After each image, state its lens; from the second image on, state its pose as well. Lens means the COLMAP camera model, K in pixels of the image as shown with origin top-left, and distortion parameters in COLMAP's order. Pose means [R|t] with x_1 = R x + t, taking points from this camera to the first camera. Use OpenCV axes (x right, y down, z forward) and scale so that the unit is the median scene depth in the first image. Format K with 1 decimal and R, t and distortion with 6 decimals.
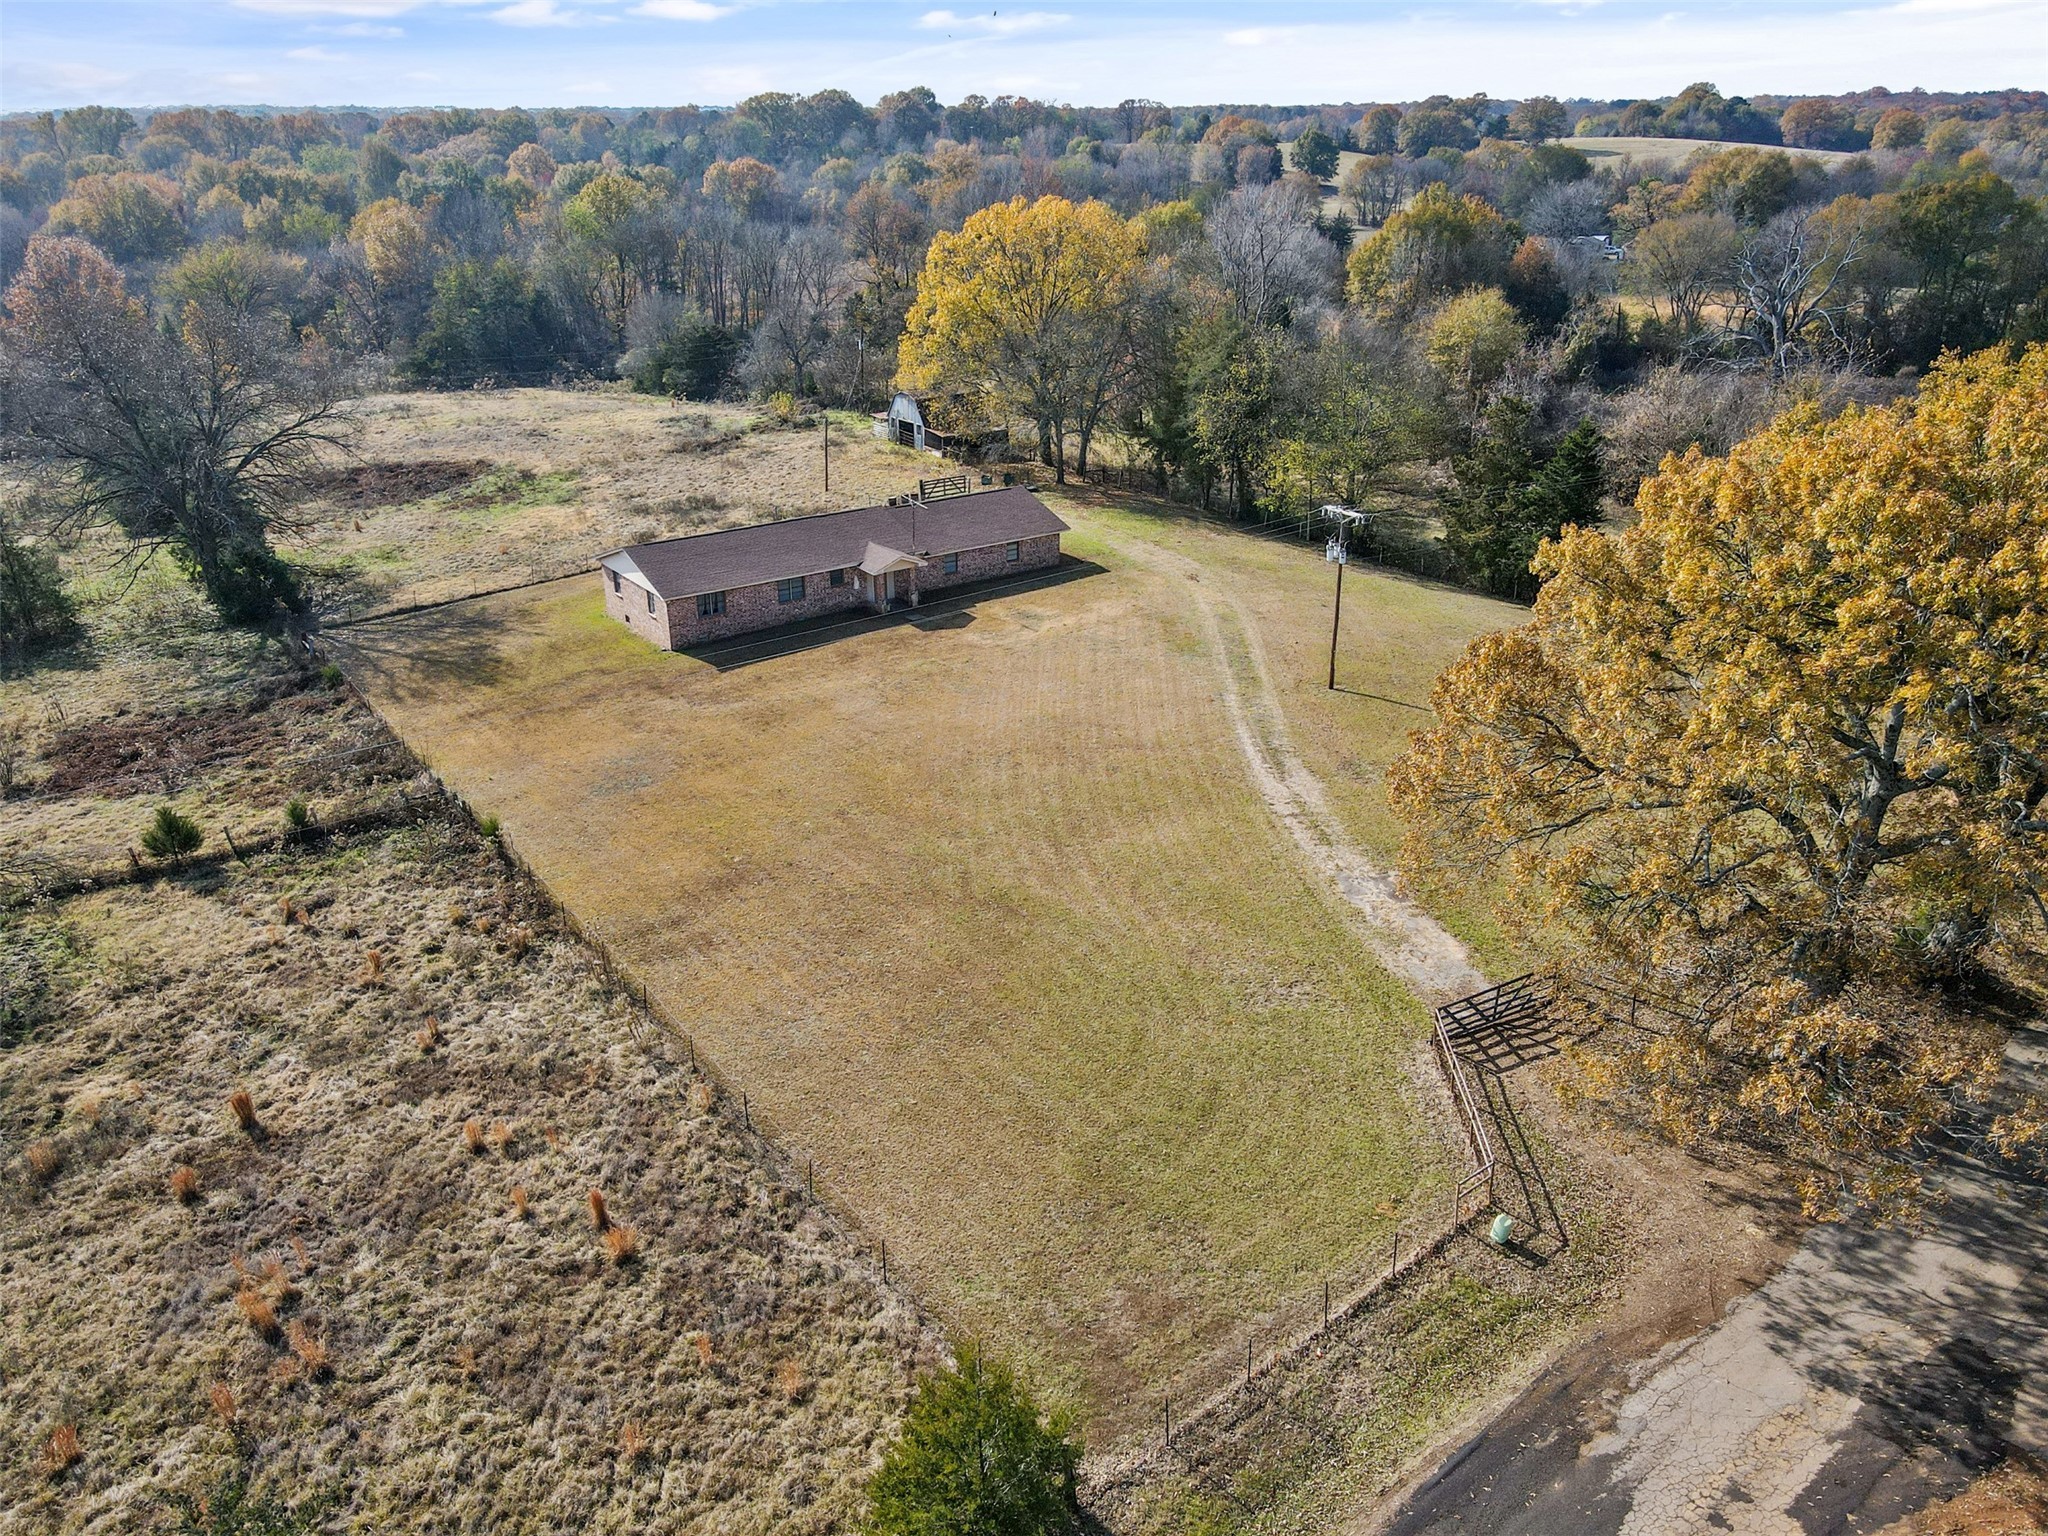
lens RADIAL K [[1501.1, 0, 1016.8], [0, 1501.1, 772.8], [0, 0, 1]] dist [0.016683, 0.007385]
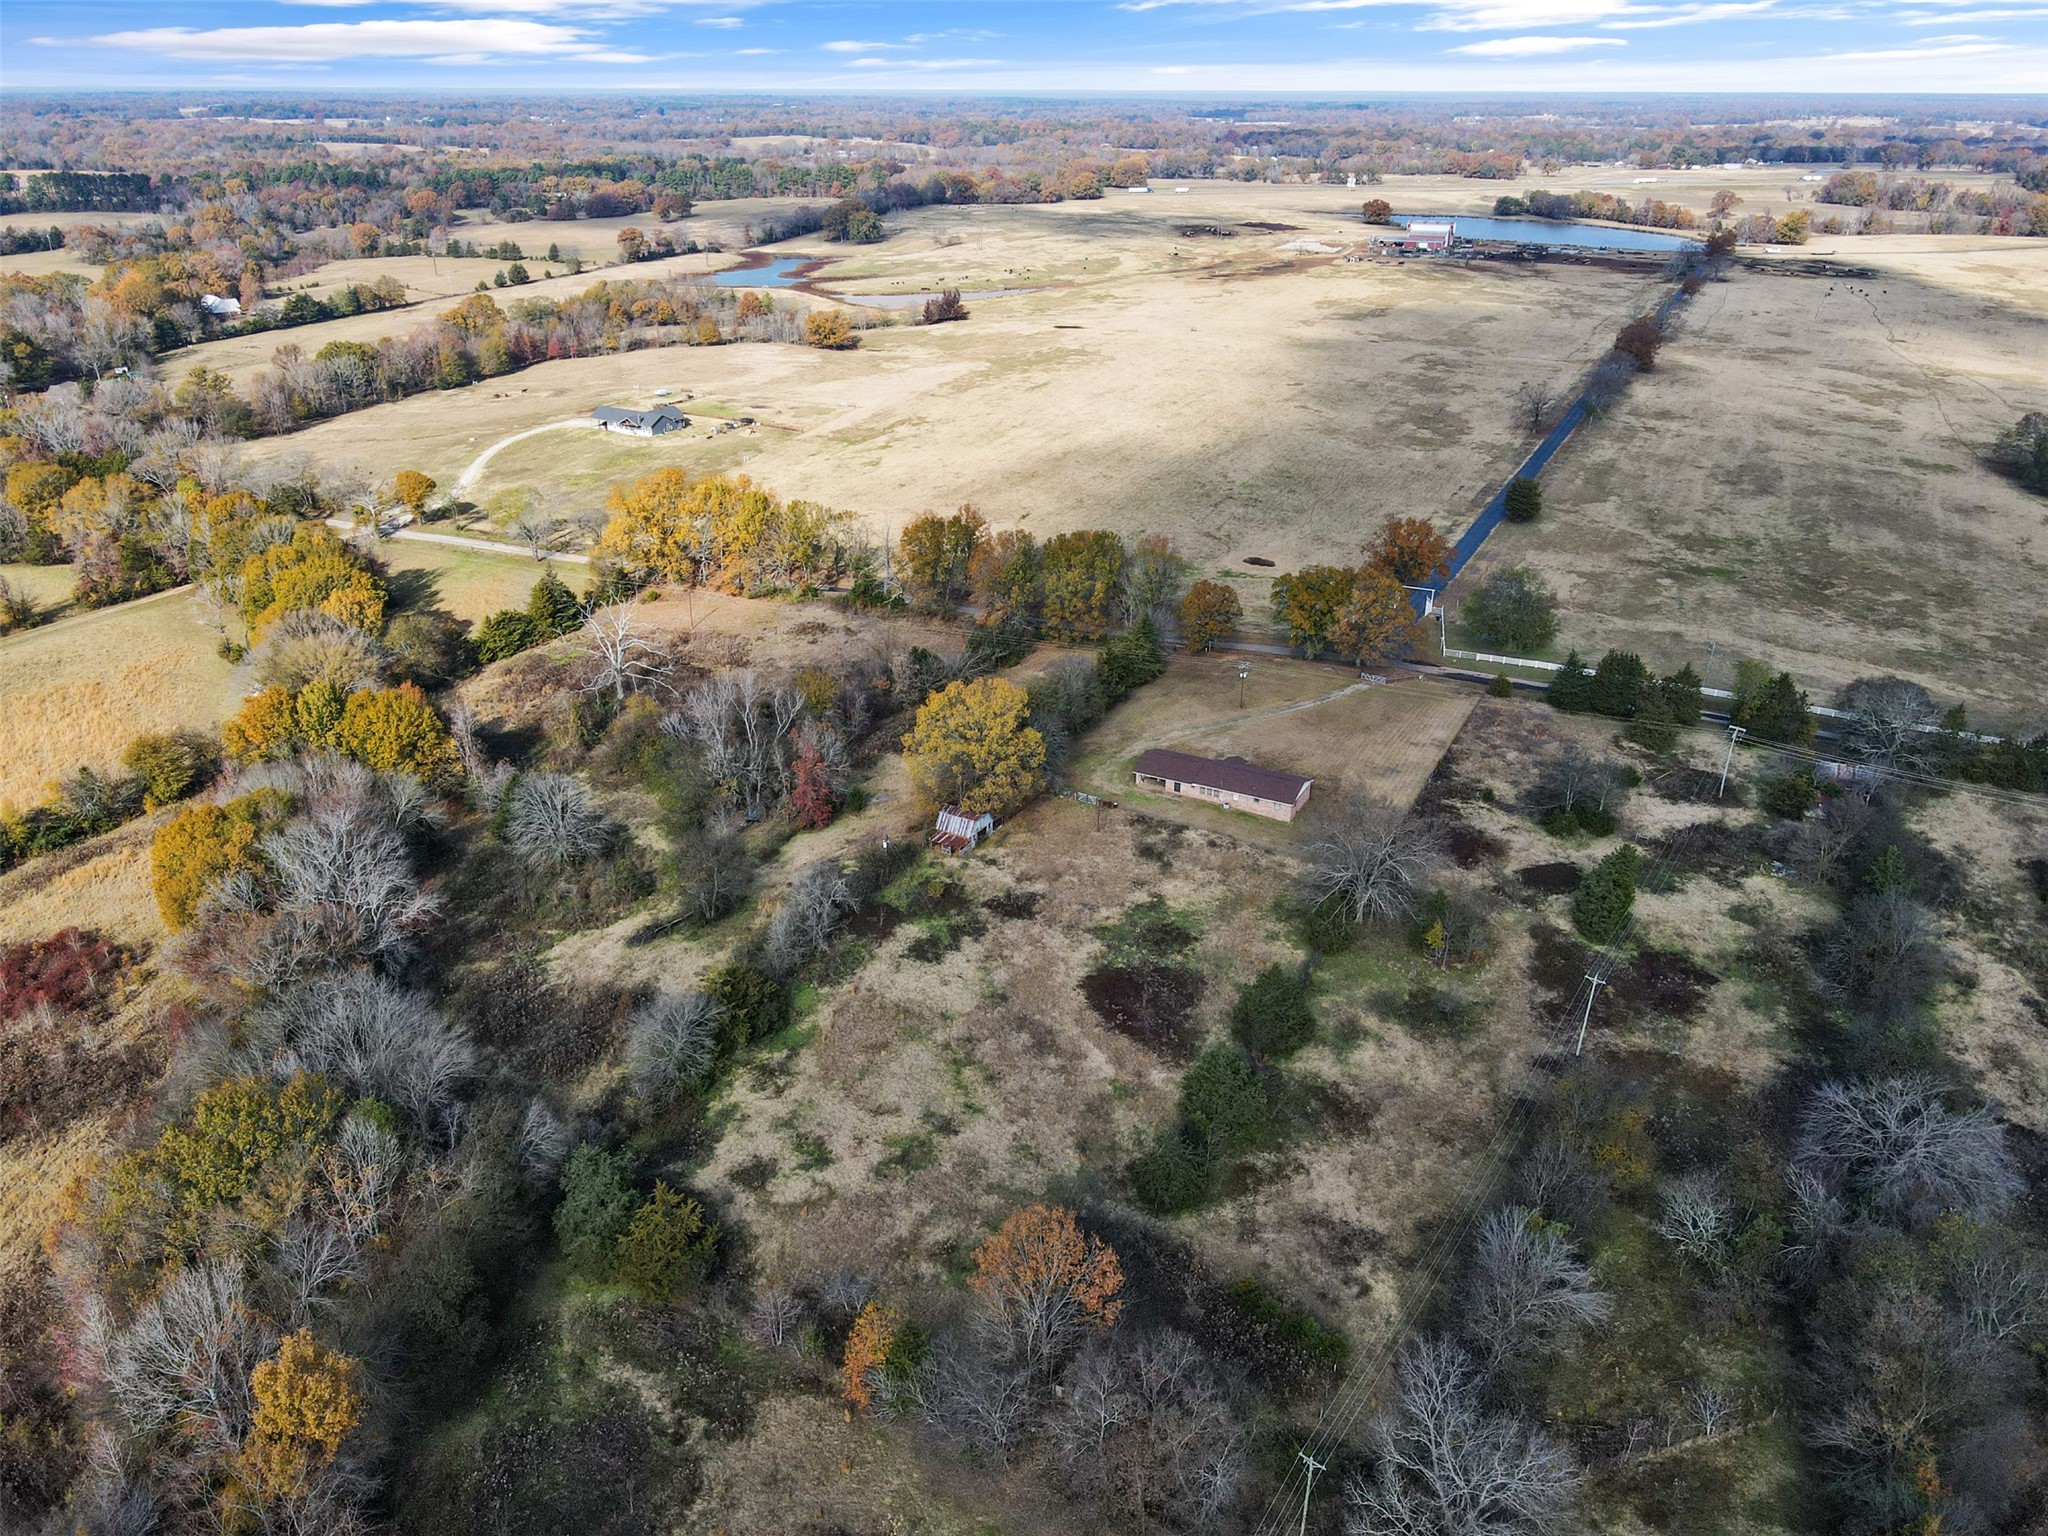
lens RADIAL K [[1501.1, 0, 1018.2], [0, 1501.1, 751.2], [0, 0, 1]] dist [0.016683, 0.007385]
pose [[-0.445217, -0.359276, 0.820185, -3.823329], [0.362770, 0.765062, 0.532051, -3.123997], [-0.818645, 0.534416, -0.210284, 3.285305]]
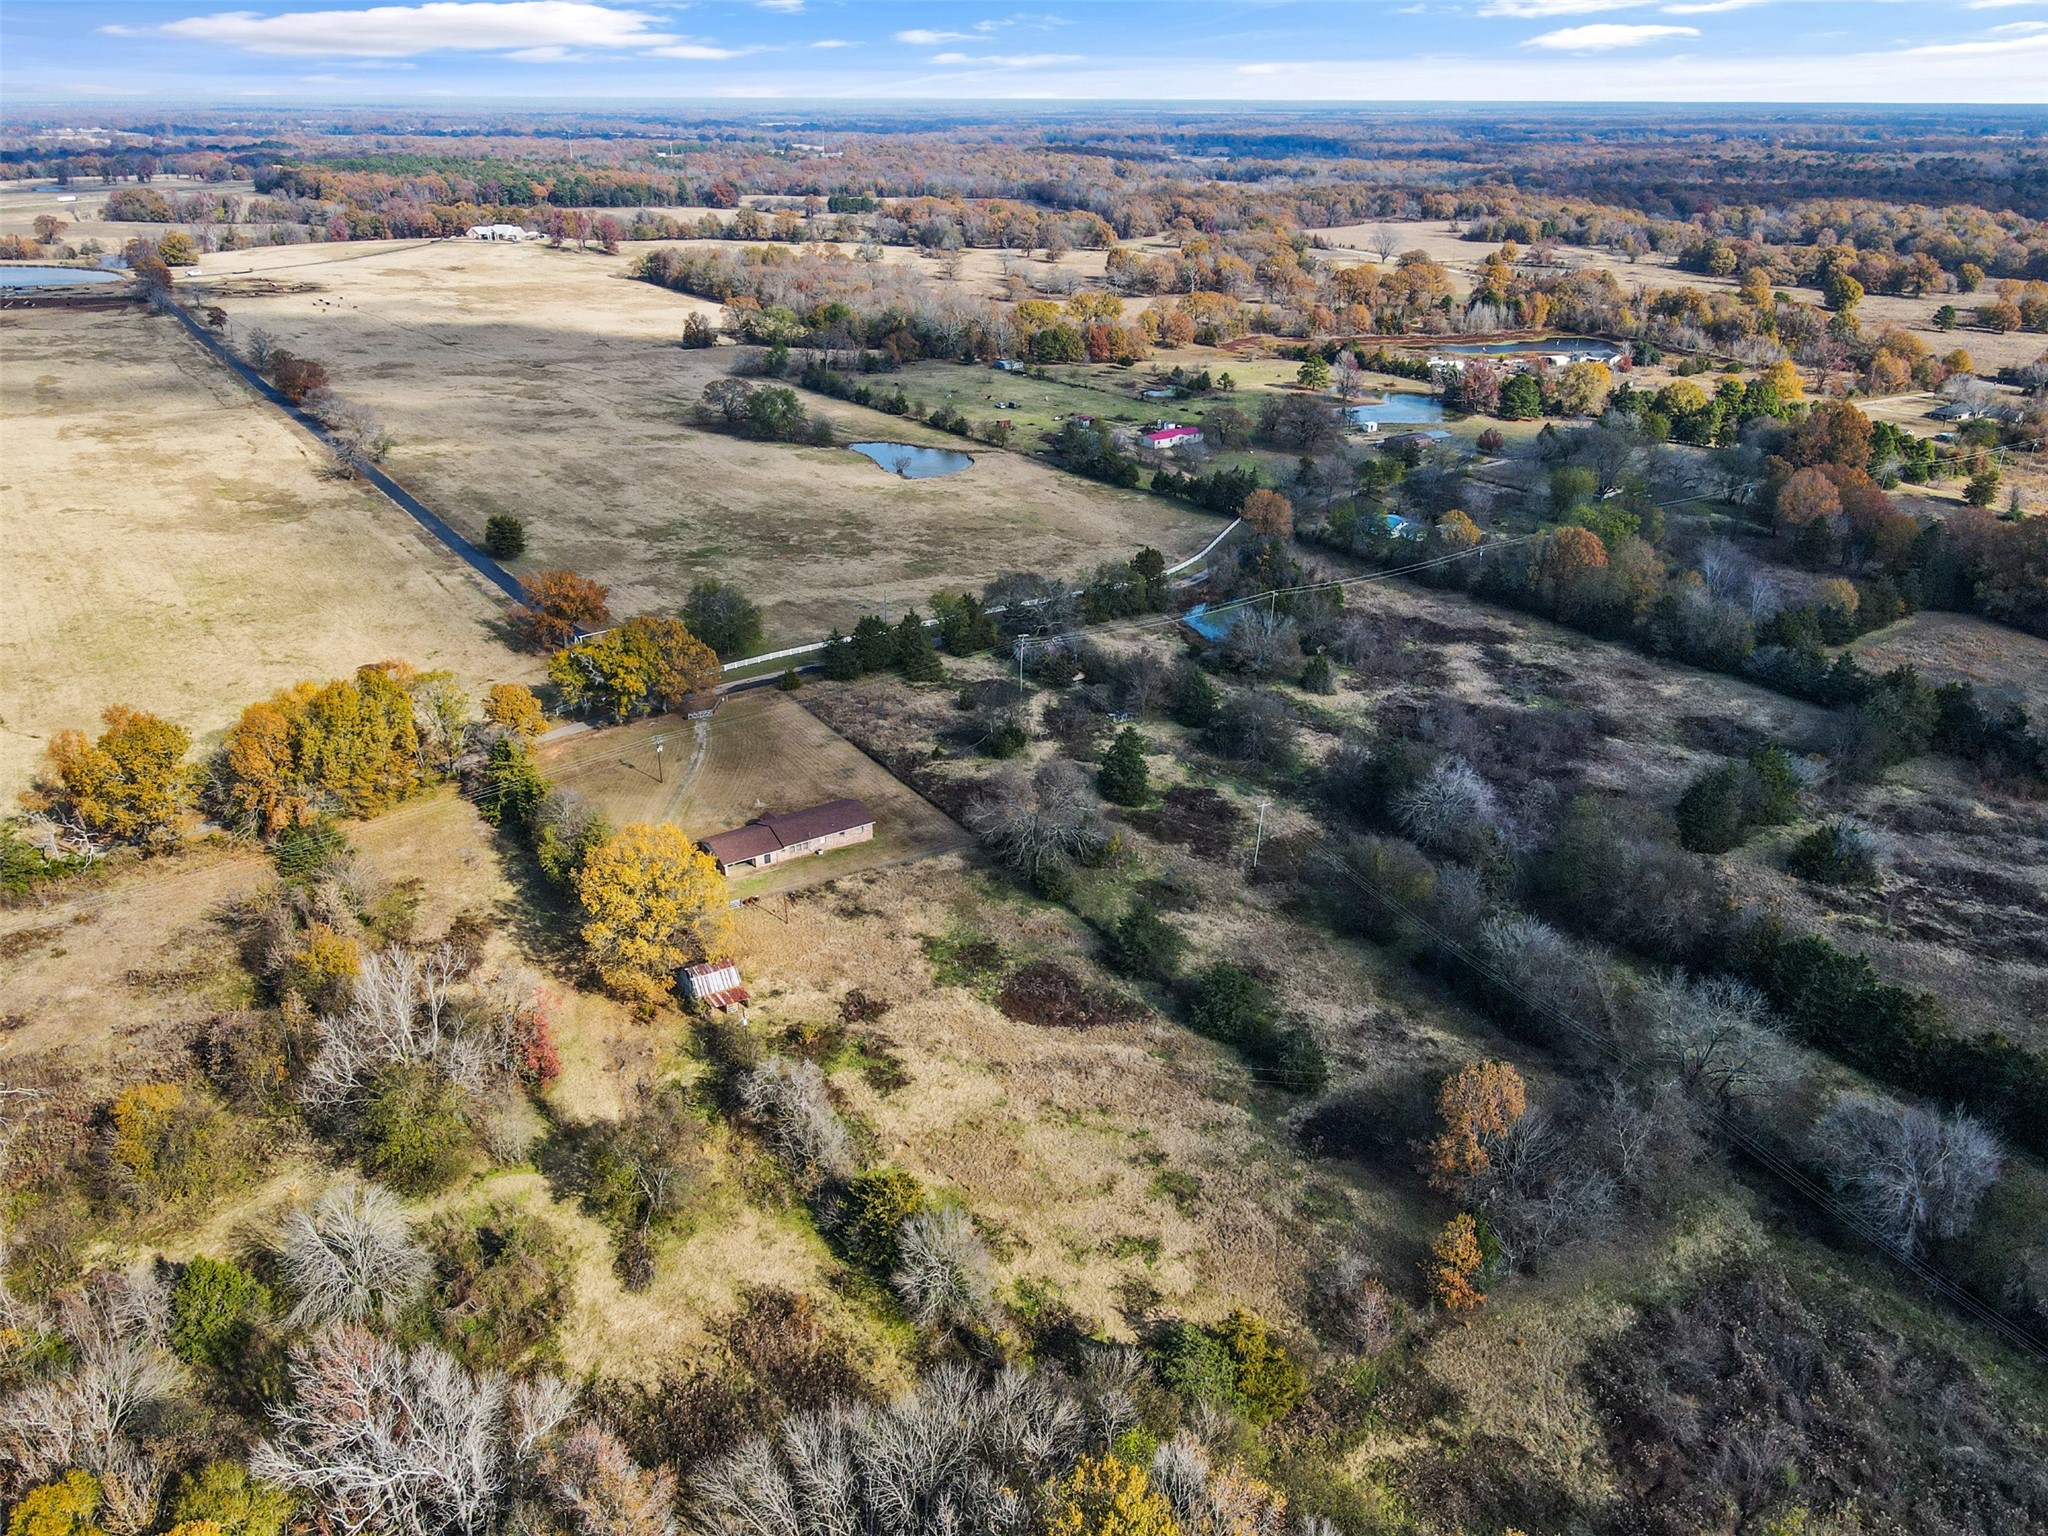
lens RADIAL K [[1501.1, 0, 1004.1], [0, 1501.1, 787.1], [0, 0, 1]] dist [0.016683, 0.007385]
pose [[-0.999642, -0.006722, 0.025916, -1.026308], [0.015025, 0.660311, 0.750842, -3.970436], [-0.022160, 0.750962, -0.659974, 4.840450]]
